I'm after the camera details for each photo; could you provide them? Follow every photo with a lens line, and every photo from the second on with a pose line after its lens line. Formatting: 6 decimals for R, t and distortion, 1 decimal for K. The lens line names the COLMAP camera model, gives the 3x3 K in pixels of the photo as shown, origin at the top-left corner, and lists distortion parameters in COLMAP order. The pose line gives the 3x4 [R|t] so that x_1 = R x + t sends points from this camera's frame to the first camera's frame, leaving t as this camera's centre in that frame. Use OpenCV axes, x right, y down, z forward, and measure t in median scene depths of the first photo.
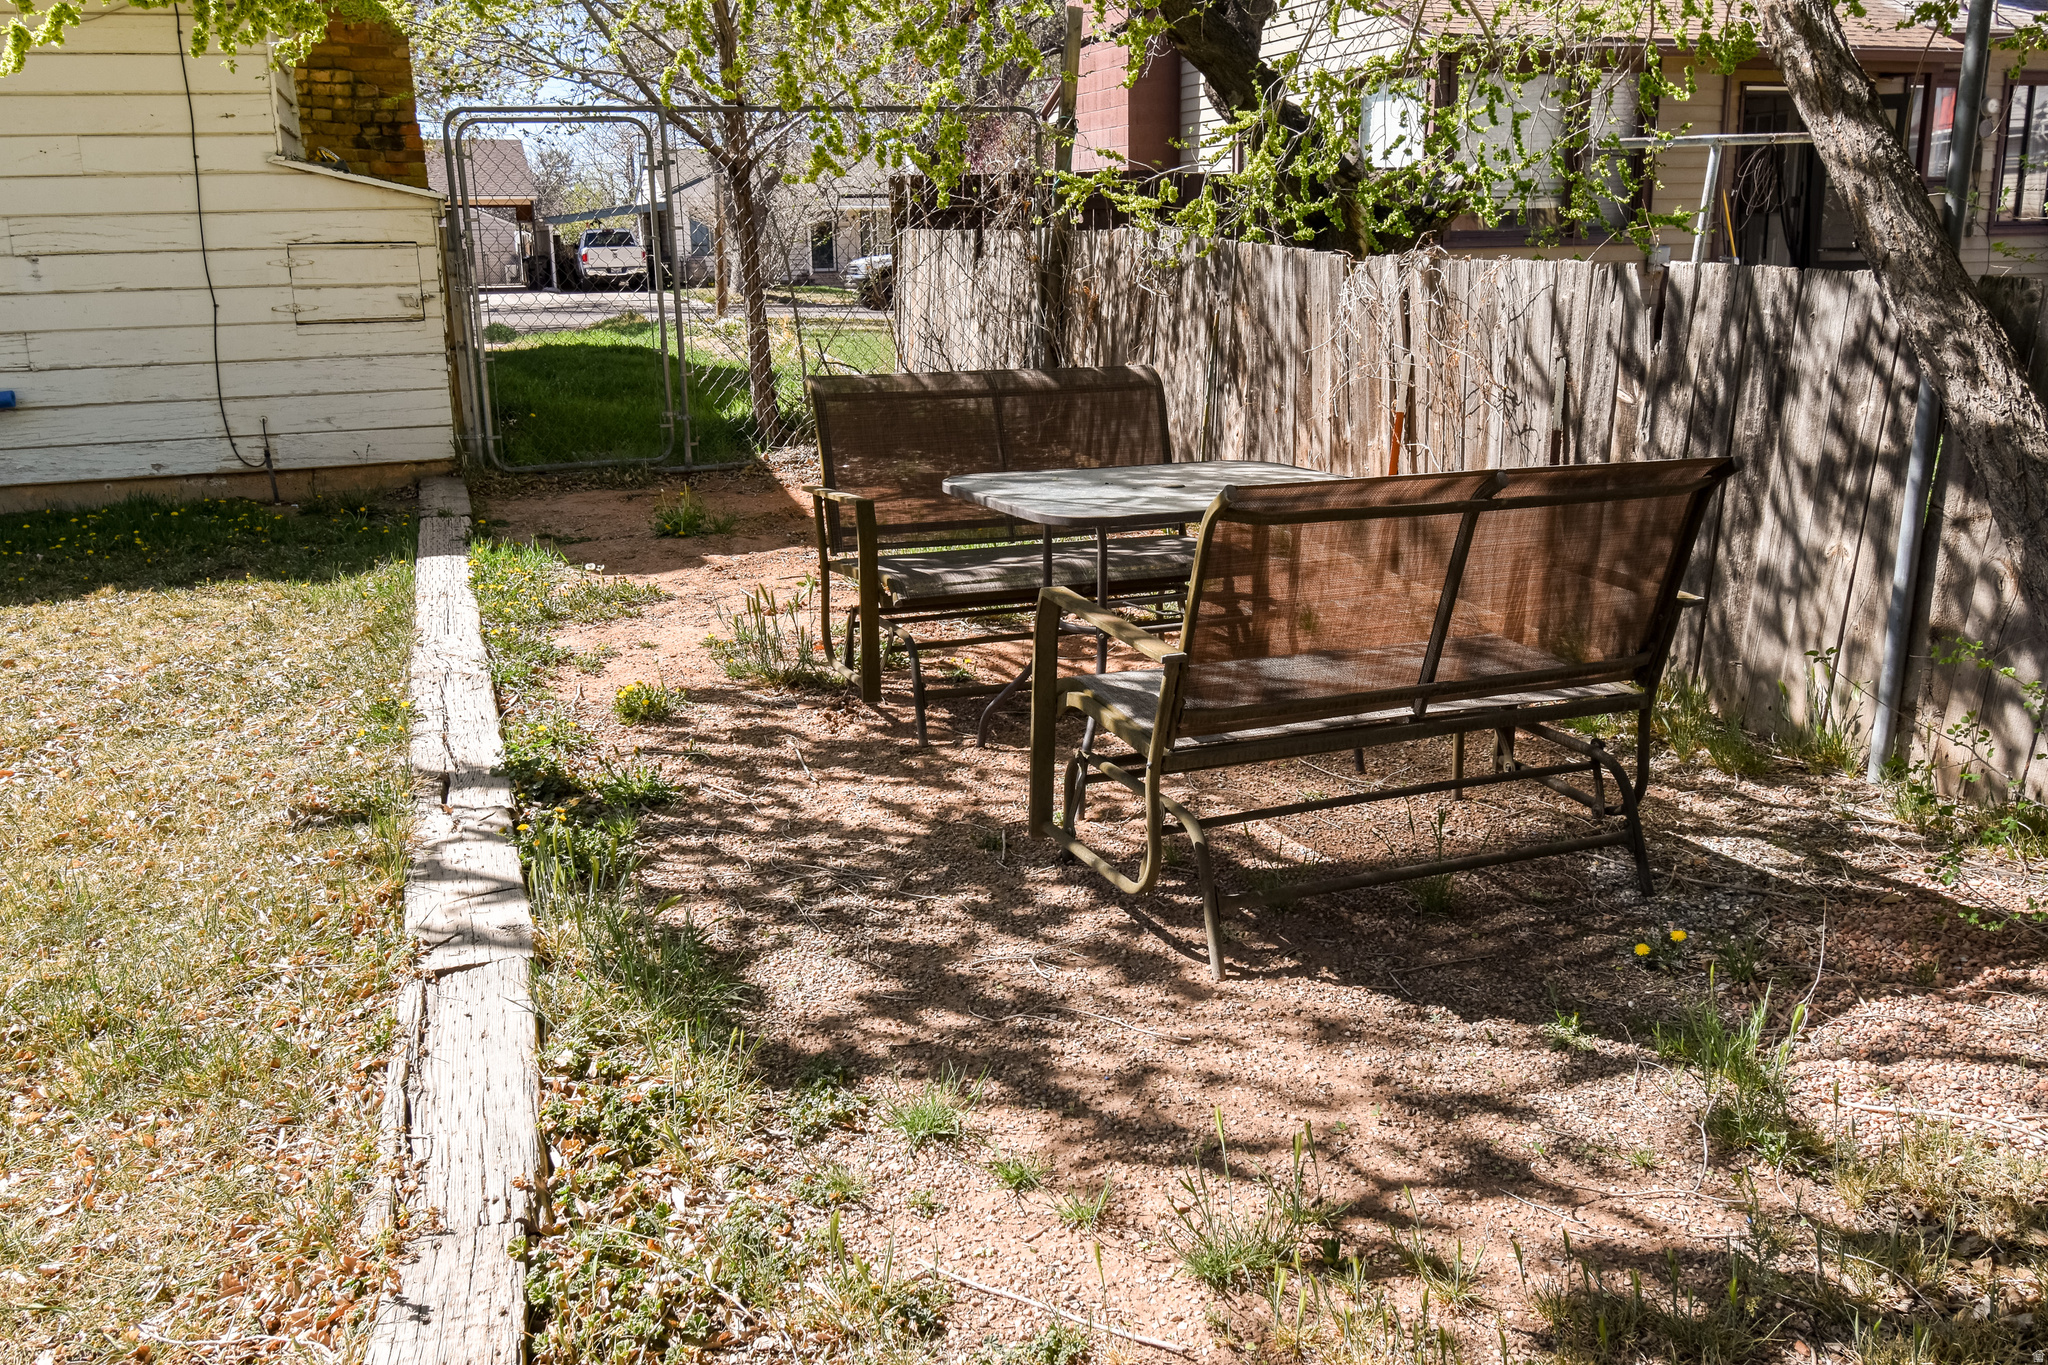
lens RADIAL K [[1743.9, 0, 1024.0], [0, 1743.9, 682.5], [0, 0, 1]] dist [-0.001443, 0.000501]
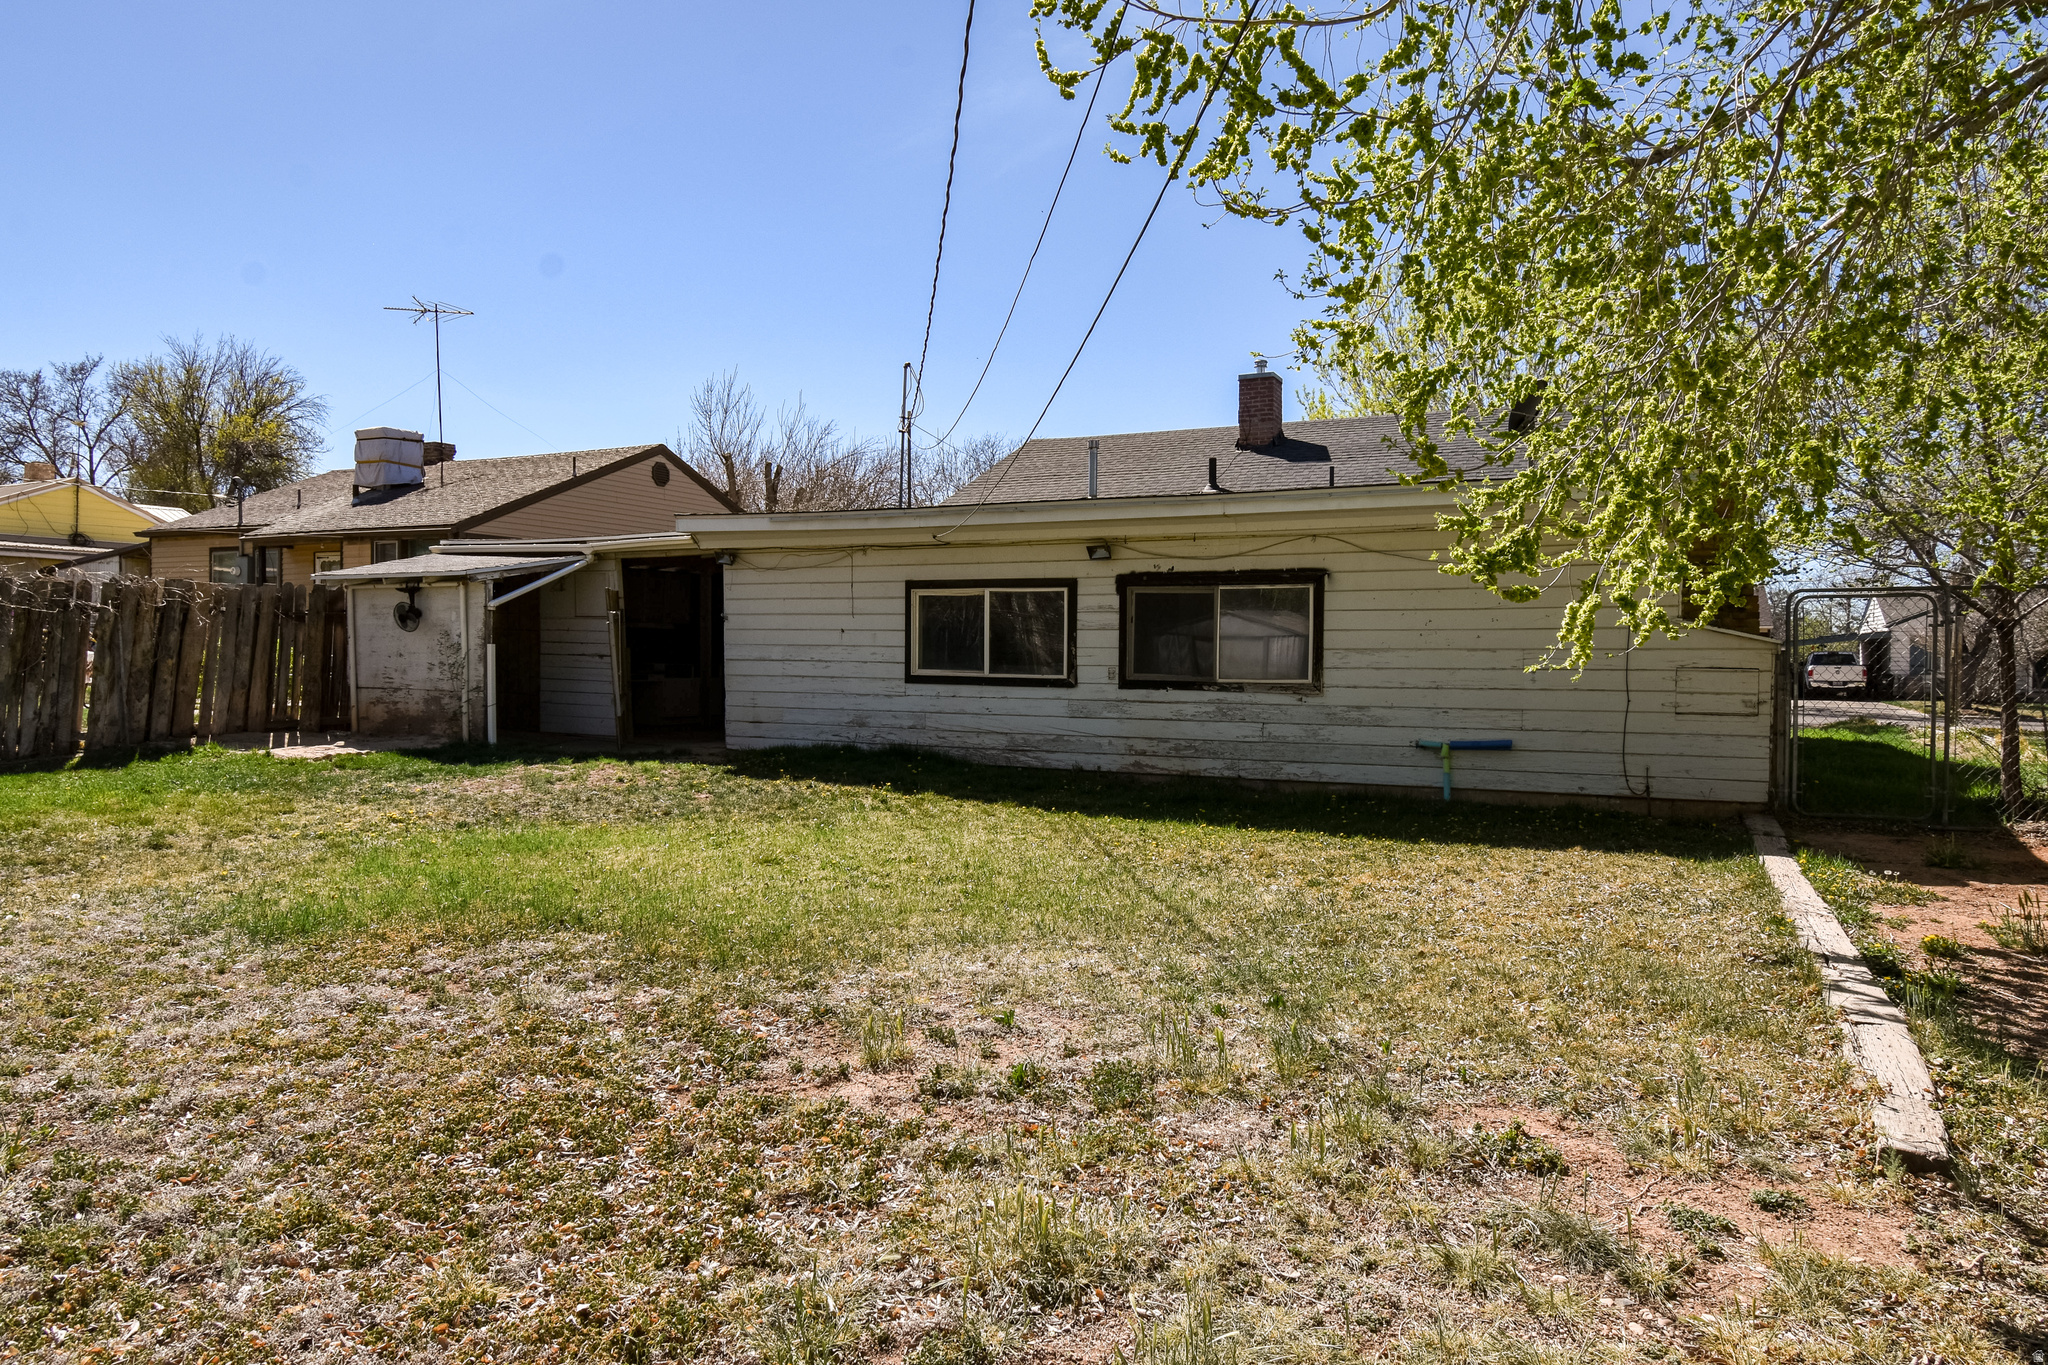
lens RADIAL K [[1286.2, 0, 1024.0], [0, 1286.2, 682.5], [0, 0, 1]] dist [-0.002733, -0.003679]
pose [[0.710049, 0.040890, -0.702964, 0.008190], [-0.196069, 0.970312, -0.141605, 0.065377], [0.676304, 0.238376, 0.696986, -0.303553]]
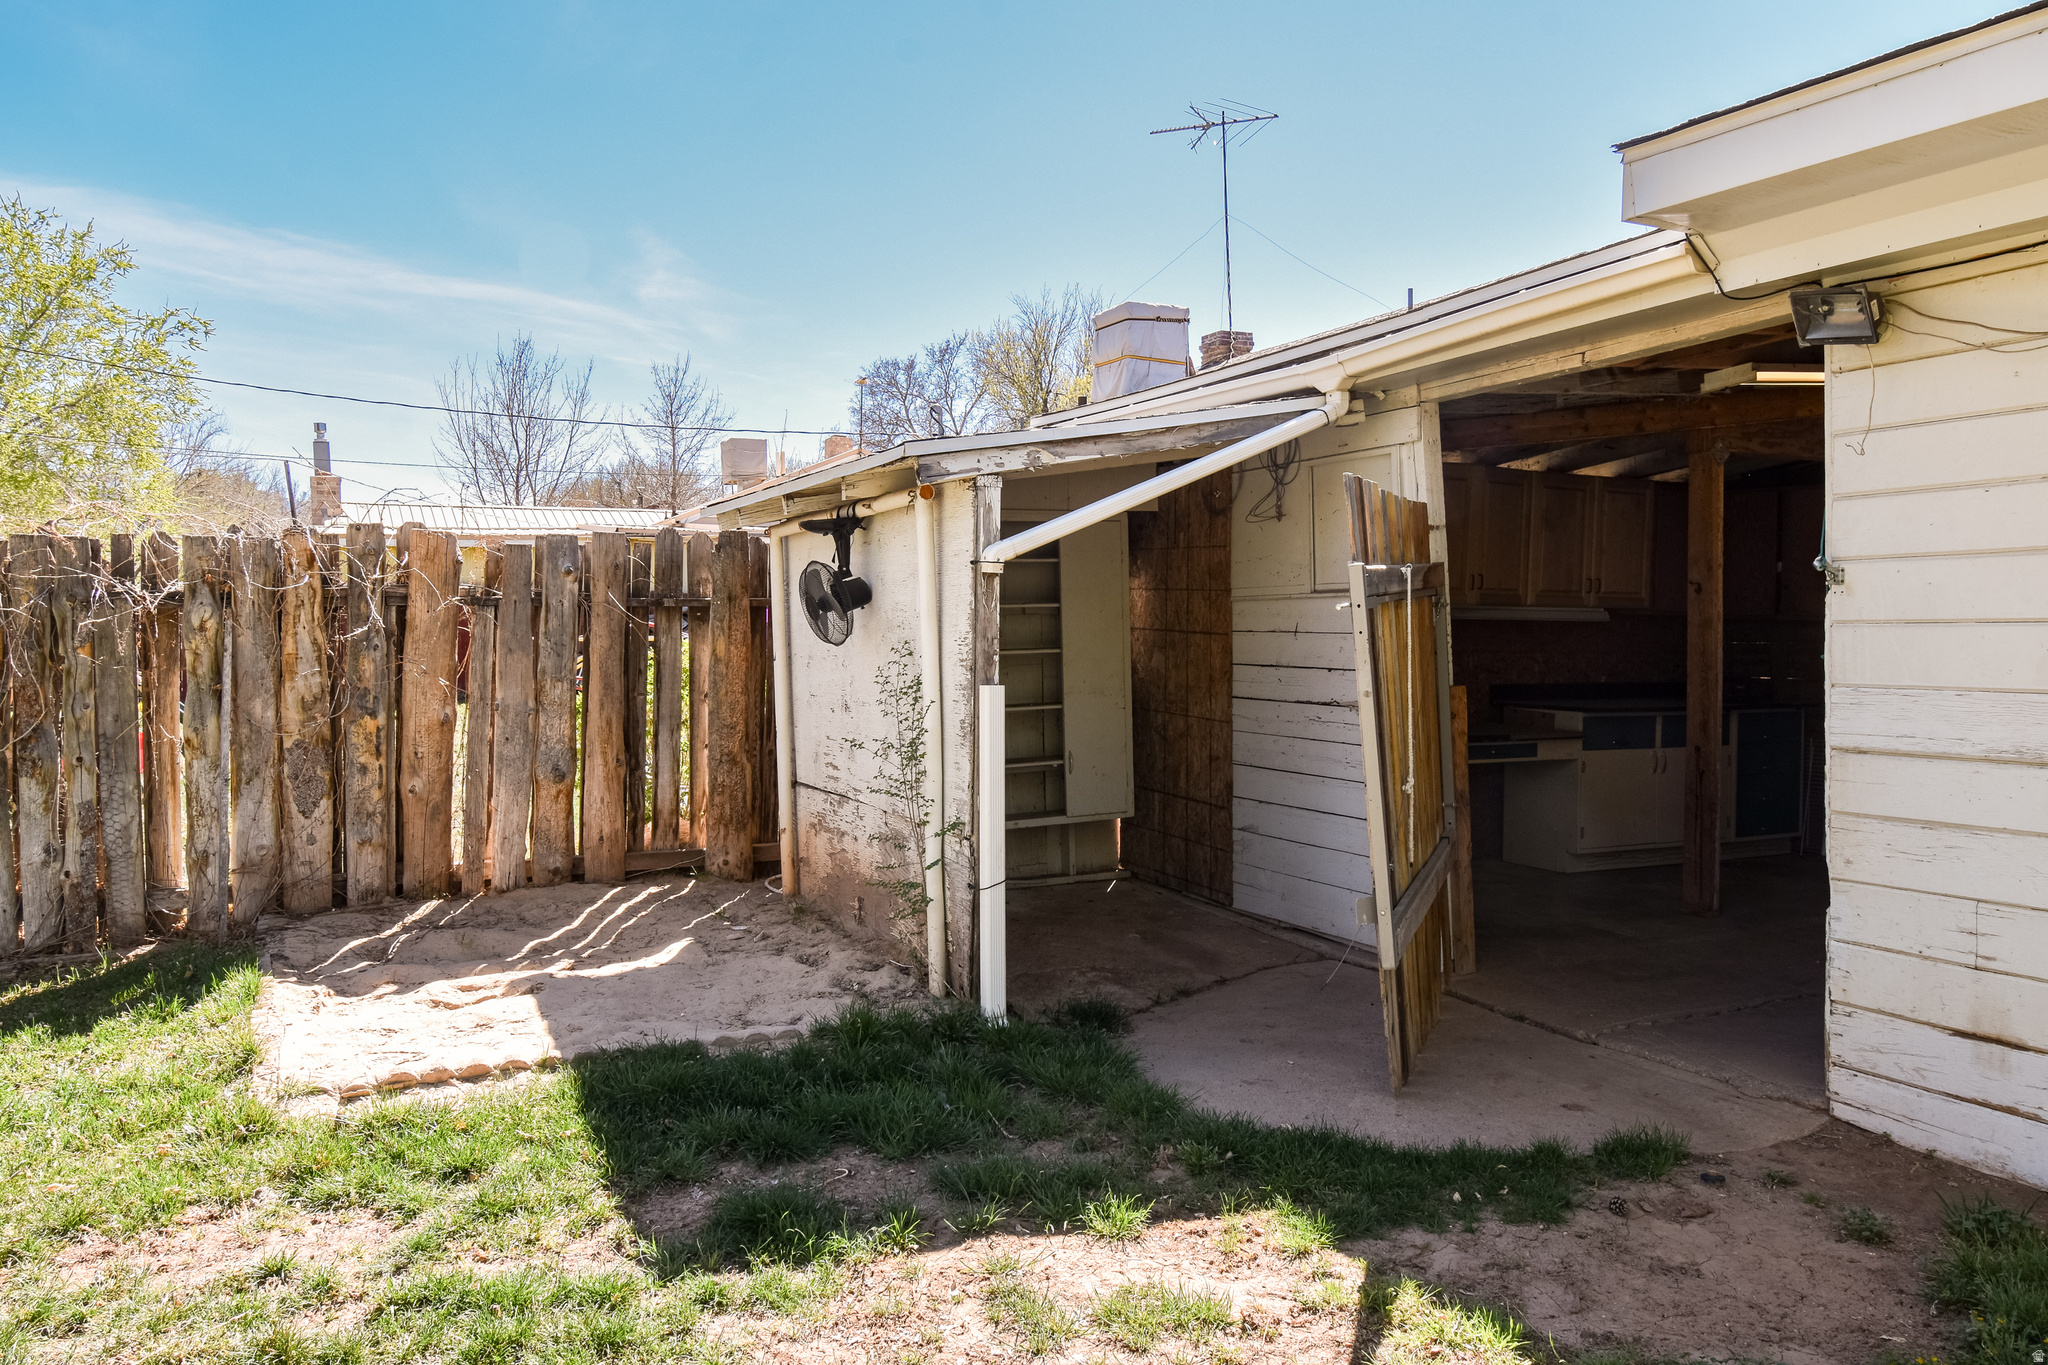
lens RADIAL K [[1430.9, 0, 1079.1], [0, 1430.9, 687.9], [0, 0, 1]] dist [-0.003305, -0.000978]
pose [[0.171678, 0.050410, -0.983862, -1.108199], [-0.247002, 0.968993, 0.006548, -0.096621], [0.953686, 0.241892, 0.178807, 0.317992]]
